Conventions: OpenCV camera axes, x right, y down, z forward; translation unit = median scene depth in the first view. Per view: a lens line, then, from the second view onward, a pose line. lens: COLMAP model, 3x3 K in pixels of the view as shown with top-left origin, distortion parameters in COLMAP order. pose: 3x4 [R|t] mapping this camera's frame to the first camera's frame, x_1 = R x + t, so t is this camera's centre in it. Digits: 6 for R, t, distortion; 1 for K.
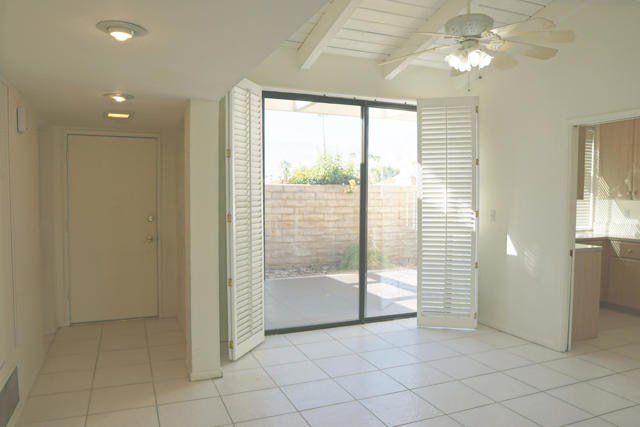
lens RADIAL K [[466.6, 0, 320.0], [0, 466.6, 213.5], [0, 0, 1]] dist [-0.108493, 0.082772]
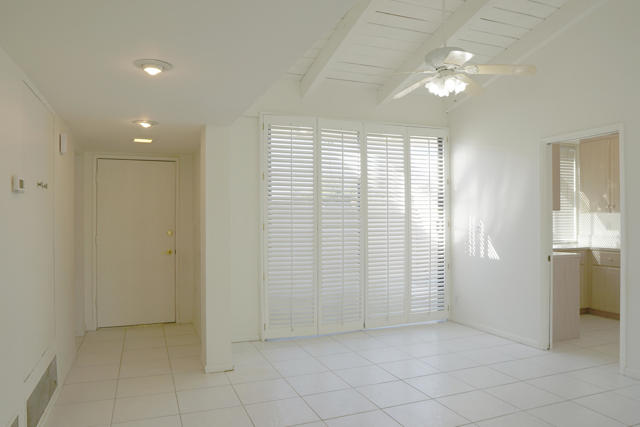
lens RADIAL K [[457.7, 0, 316.7], [0, 457.7, 215.9], [0, 0, 1]] dist [-0.114884, 0.084765]
pose [[0.999537, -0.010209, -0.028653, 0.022000], [0.008554, 0.998320, -0.057301, 0.039805], [0.029190, 0.057029, 0.997946, -0.094818]]
